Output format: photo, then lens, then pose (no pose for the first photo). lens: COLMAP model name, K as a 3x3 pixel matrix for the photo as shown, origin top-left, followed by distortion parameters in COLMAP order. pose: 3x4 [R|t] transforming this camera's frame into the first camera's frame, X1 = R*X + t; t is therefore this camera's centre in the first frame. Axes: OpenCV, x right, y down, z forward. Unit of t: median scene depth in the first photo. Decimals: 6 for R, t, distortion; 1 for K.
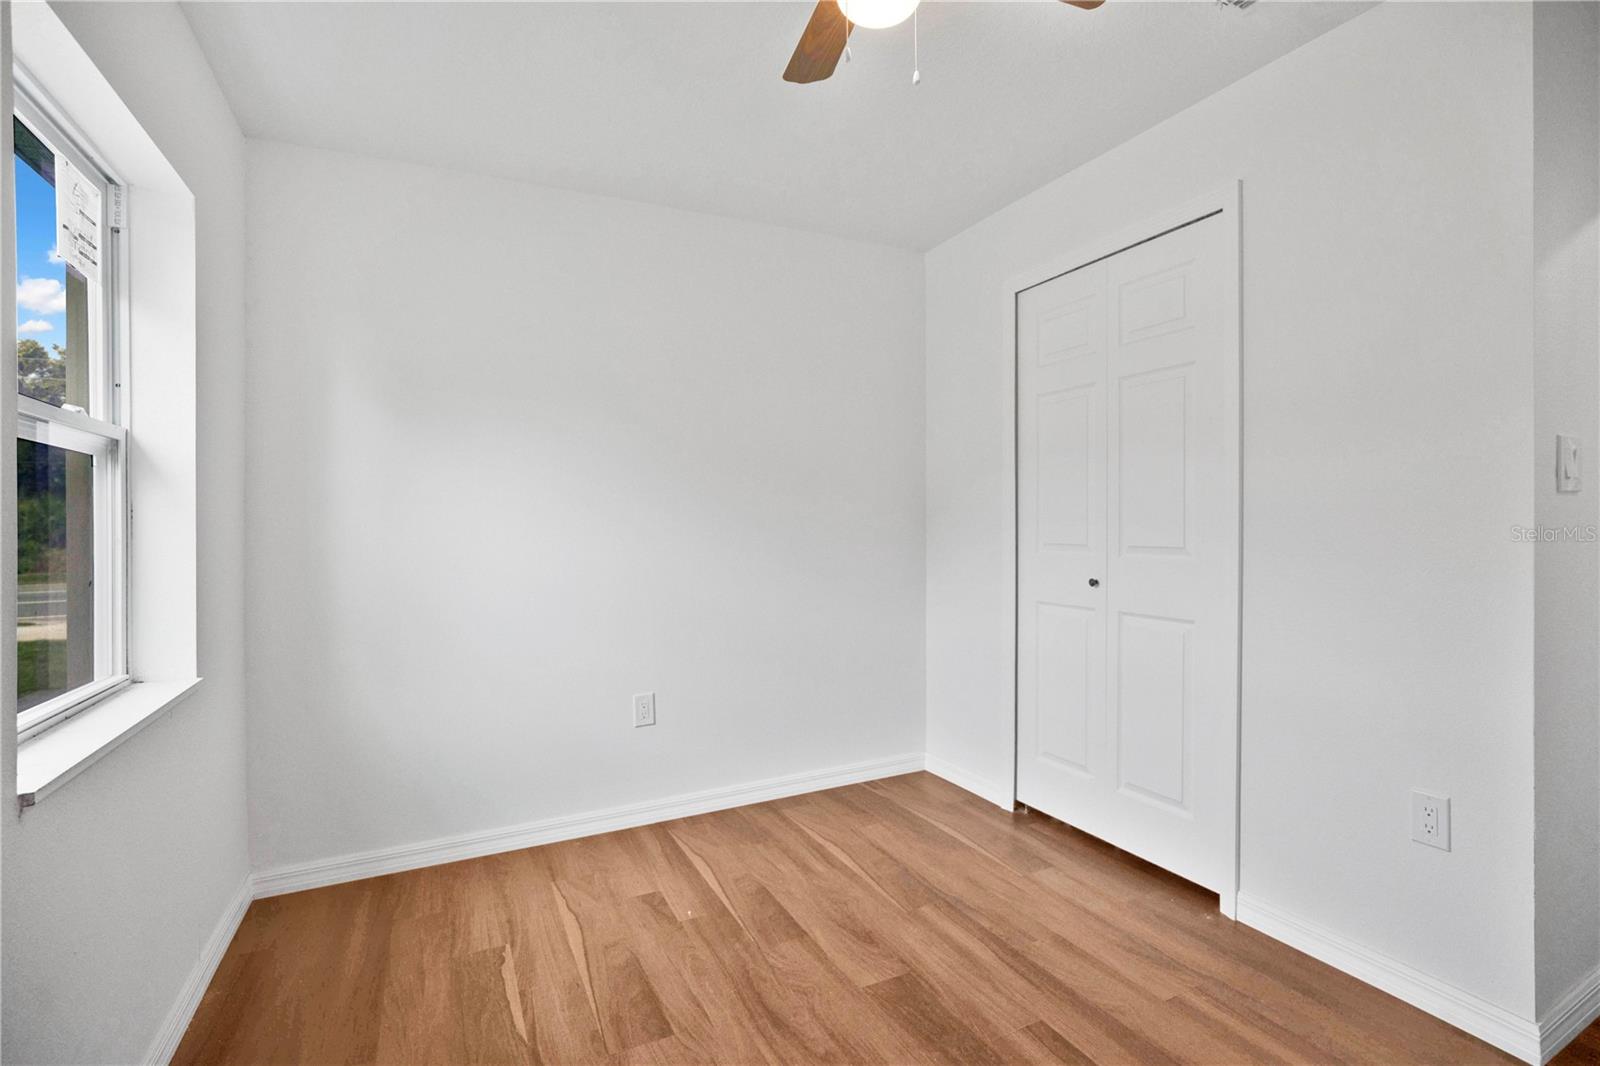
lens RADIAL K [[801.3, 0, 800.3], [0, 801.3, 519.3], [0, 0, 1]] dist [-0.001309, -0.000054]
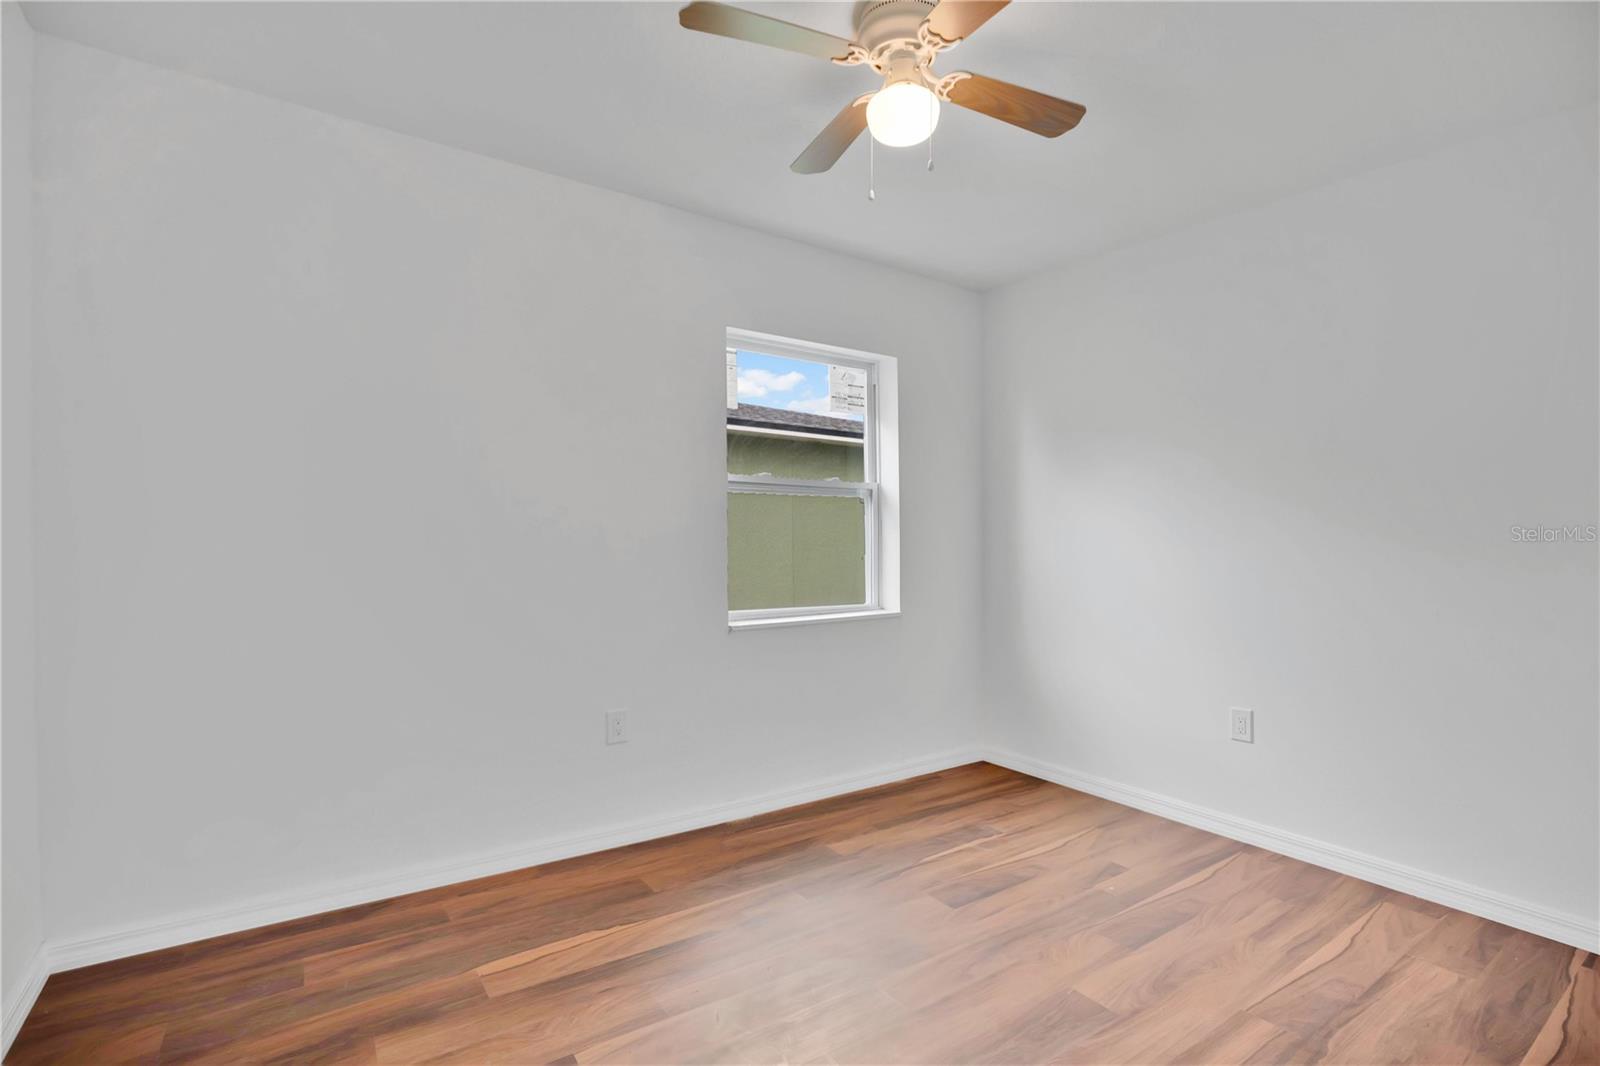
lens RADIAL K [[769.4, 0, 807.0], [0, 769.4, 550.4], [0, 0, 1]] dist [-0.001130, 0.000052]
pose [[0.116070, 0.030726, -0.992766, 0.739636], [0.001348, 0.999516, 0.031093, -0.003841], [0.993240, -0.004947, 0.115972, 0.408415]]
